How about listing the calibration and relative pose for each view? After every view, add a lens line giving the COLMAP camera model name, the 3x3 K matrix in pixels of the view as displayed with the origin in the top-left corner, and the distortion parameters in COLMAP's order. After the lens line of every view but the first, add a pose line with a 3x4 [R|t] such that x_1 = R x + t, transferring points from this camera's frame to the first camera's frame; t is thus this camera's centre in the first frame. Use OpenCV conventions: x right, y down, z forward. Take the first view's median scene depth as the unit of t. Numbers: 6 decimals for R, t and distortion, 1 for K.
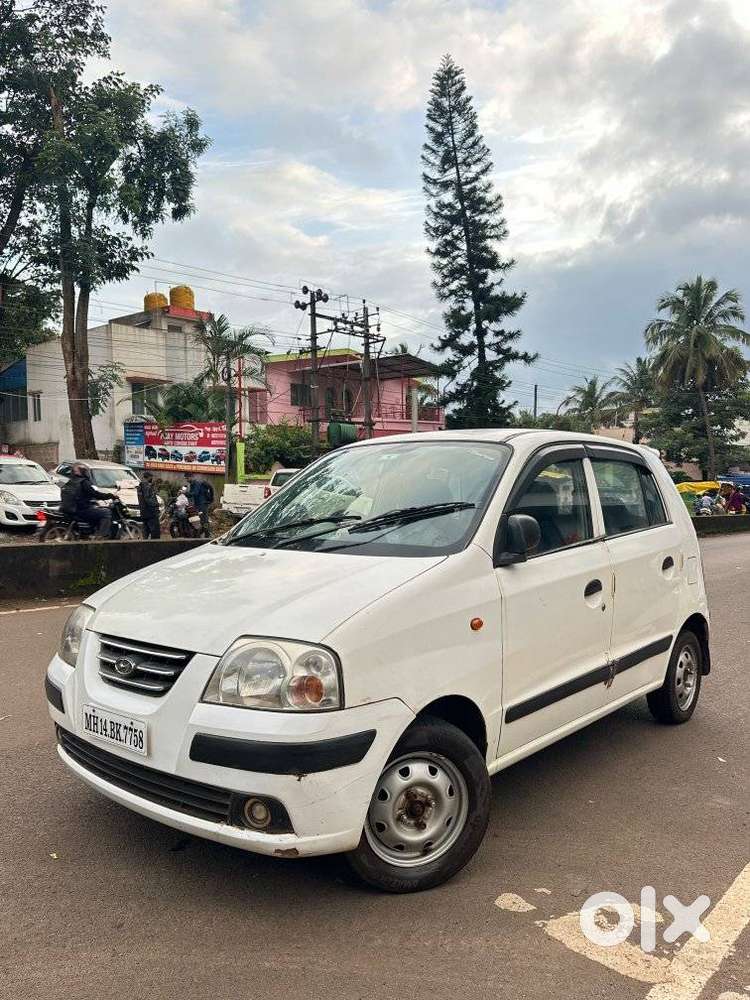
lens RADIAL K [[795.3, 0, 376.7], [0, 795.3, 530.6], [0, 0, 1]] dist [0.021267, -0.009105]
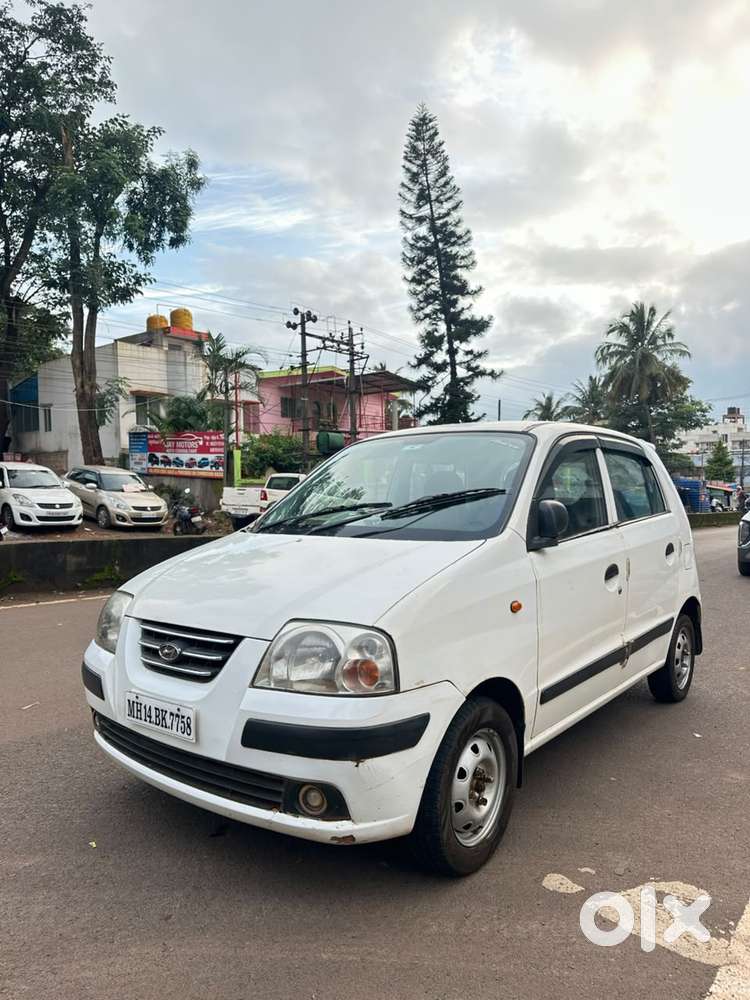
lens RADIAL K [[712.0, 0, 380.1], [0, 712.0, 521.5], [0, 0, 1]] dist [0.022161, -0.017644]
pose [[0.999330, -0.004805, 0.036293, -0.010005], [0.005306, 0.999892, -0.013702, 0.002582], [-0.036223, 0.013885, 0.999247, 0.012066]]
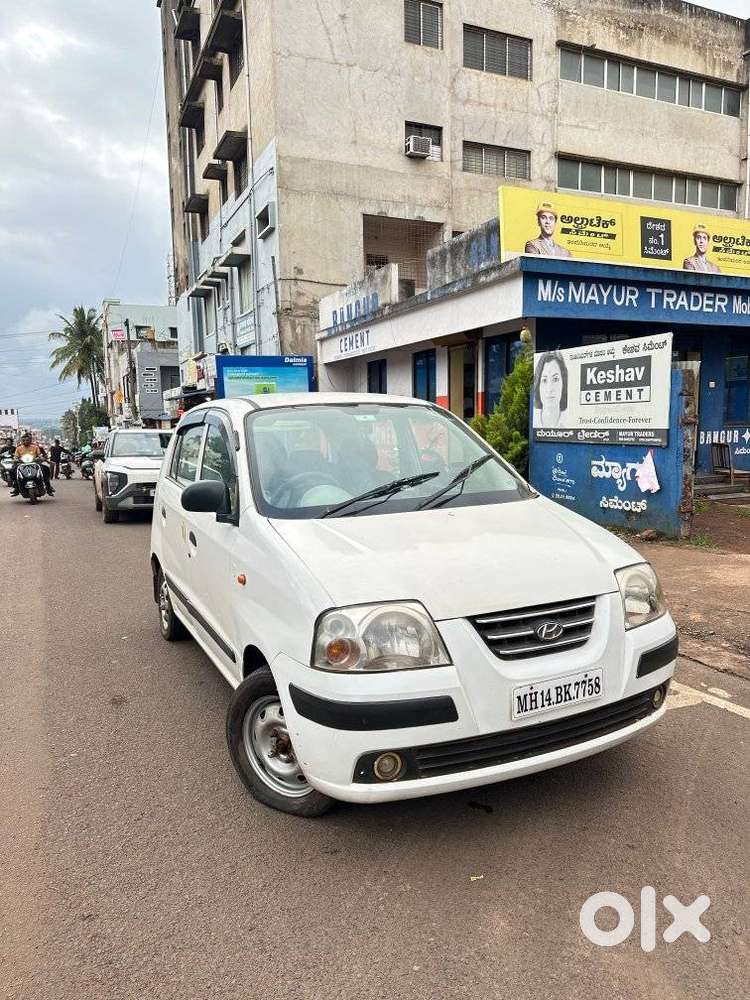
lens RADIAL K [[712.0, 0, 402.8], [0, 712.0, 525.4], [0, 0, 1]] dist [0.022161, -0.017644]
pose [[0.387852, -0.129816, 0.912534, -0.137222], [0.074396, 0.991211, 0.109388, -0.008319], [-0.918714, 0.025463, 0.394101, 0.094468]]
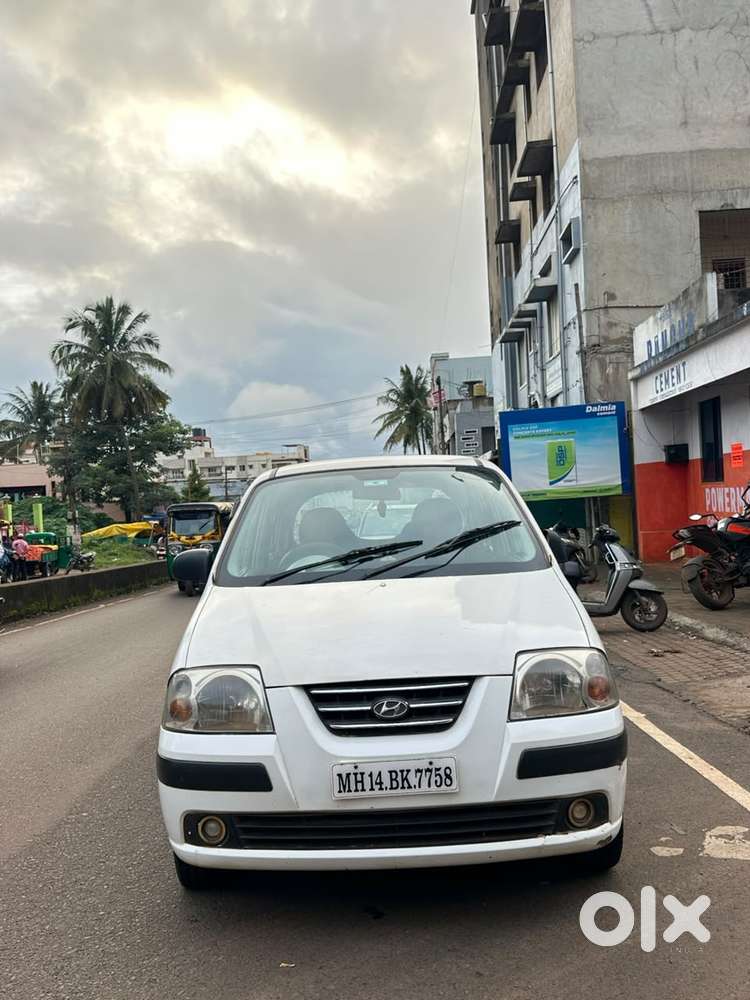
lens RADIAL K [[934.5, 0, 376.7], [0, 934.5, 528.7], [0, 0, 1]] dist [0.059831, 0.000000]
pose [[0.755824, -0.045193, 0.653213, -0.118577], [0.084464, 0.996010, -0.028823, -0.000726], [-0.649304, 0.076958, 0.756625, 0.020771]]
